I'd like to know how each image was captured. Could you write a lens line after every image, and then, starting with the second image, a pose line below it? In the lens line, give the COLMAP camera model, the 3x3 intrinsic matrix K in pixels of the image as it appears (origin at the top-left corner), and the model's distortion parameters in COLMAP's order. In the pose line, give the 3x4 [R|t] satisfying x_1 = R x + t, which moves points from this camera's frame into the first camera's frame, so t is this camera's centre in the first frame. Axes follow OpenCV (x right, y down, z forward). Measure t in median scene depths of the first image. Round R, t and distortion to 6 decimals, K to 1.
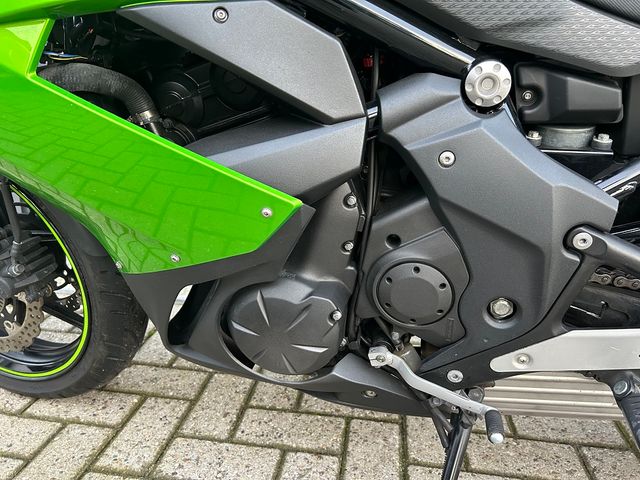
lens RADIAL K [[489.1, 0, 319.2], [0, 489.1, 235.0], [0, 0, 1]] dist [0.047829, -0.059327]
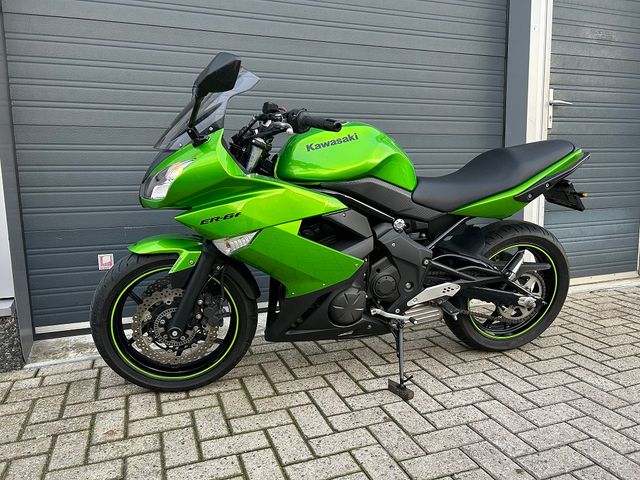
lens RADIAL K [[489.1, 0, 319.2], [0, 489.1, 235.0], [0, 0, 1]] dist [0.047829, -0.059327]
pose [[0.874851, -0.103857, 0.473127, -1.880256], [0.172022, 0.979691, -0.103028, 0.052650], [-0.452818, 0.171523, 0.874949, -1.897160]]
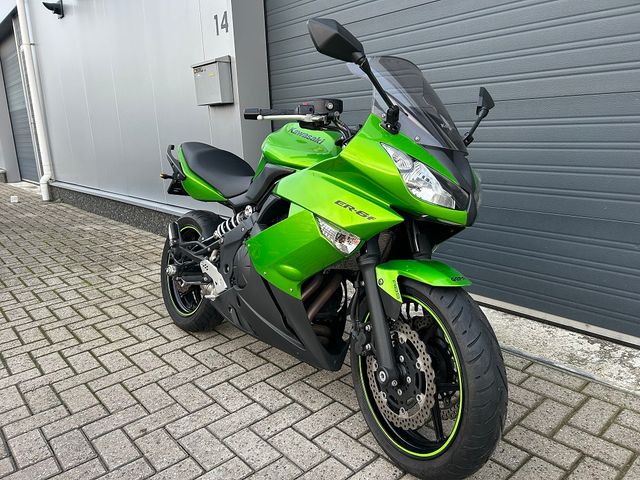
lens RADIAL K [[489.1, 0, 319.2], [0, 489.1, 235.0], [0, 0, 1]] dist [0.047829, -0.059327]
pose [[0.758274, 0.087424, -0.646048, 3.137676], [-0.116628, 0.993173, -0.002491, -0.212555], [0.641420, 0.077236, 0.763293, -1.695487]]
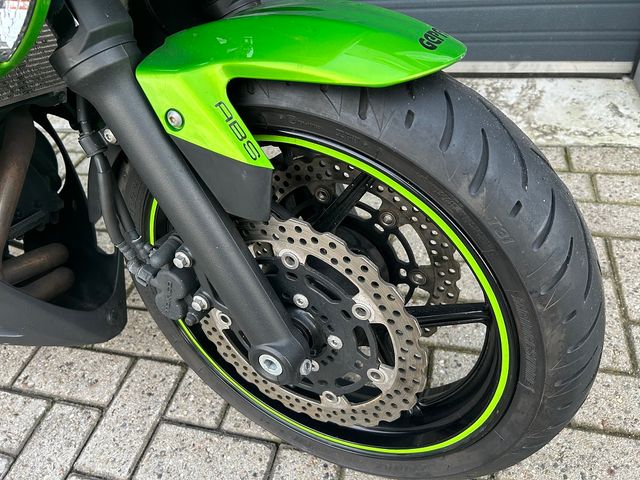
lens RADIAL K [[489.1, 0, 319.2], [0, 489.1, 235.0], [0, 0, 1]] dist [0.047829, -0.059327]
pose [[0.985429, -0.037134, -0.165986, 2.008967], [0.107115, 0.893539, 0.436021, -0.155089], [0.132124, -0.447447, 0.884497, -0.121955]]
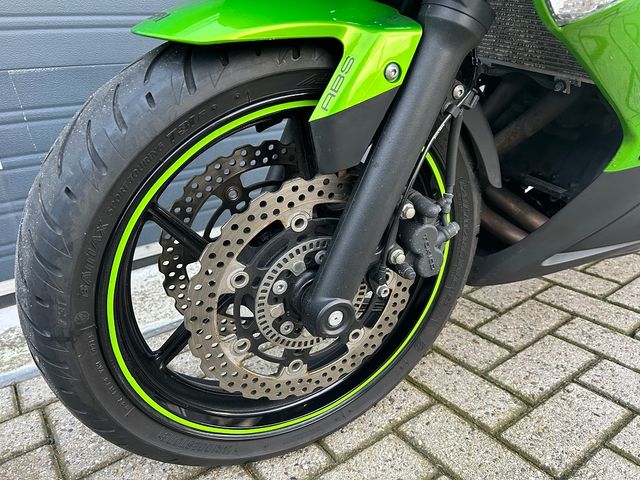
lens RADIAL K [[489.1, 0, 319.2], [0, 489.1, 235.0], [0, 0, 1]] dist [0.047829, -0.059327]
pose [[0.710226, -0.300471, 0.636629, -1.869871], [0.279585, 0.950349, 0.136631, -0.127742], [-0.646073, 0.080953, 0.758970, 0.806643]]
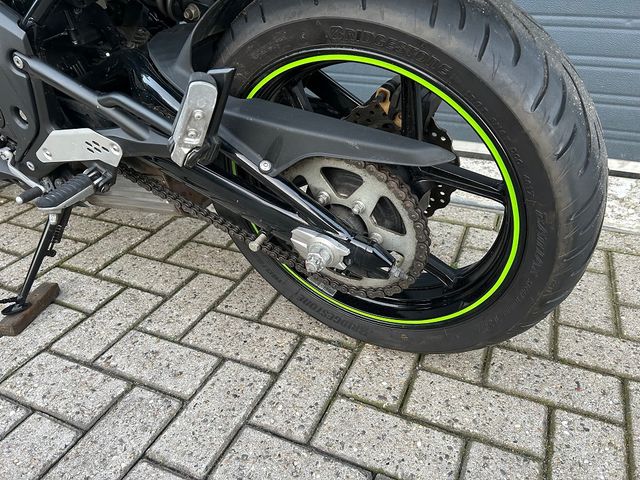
lens RADIAL K [[489.1, 0, 319.2], [0, 489.1, 235.0], [0, 0, 1]] dist [0.047829, -0.059327]
pose [[0.964870, 0.096437, -0.244389, 1.729688], [-0.039872, 0.973171, 0.226602, 0.140323], [0.259685, -0.208897, 0.942829, -0.248389]]
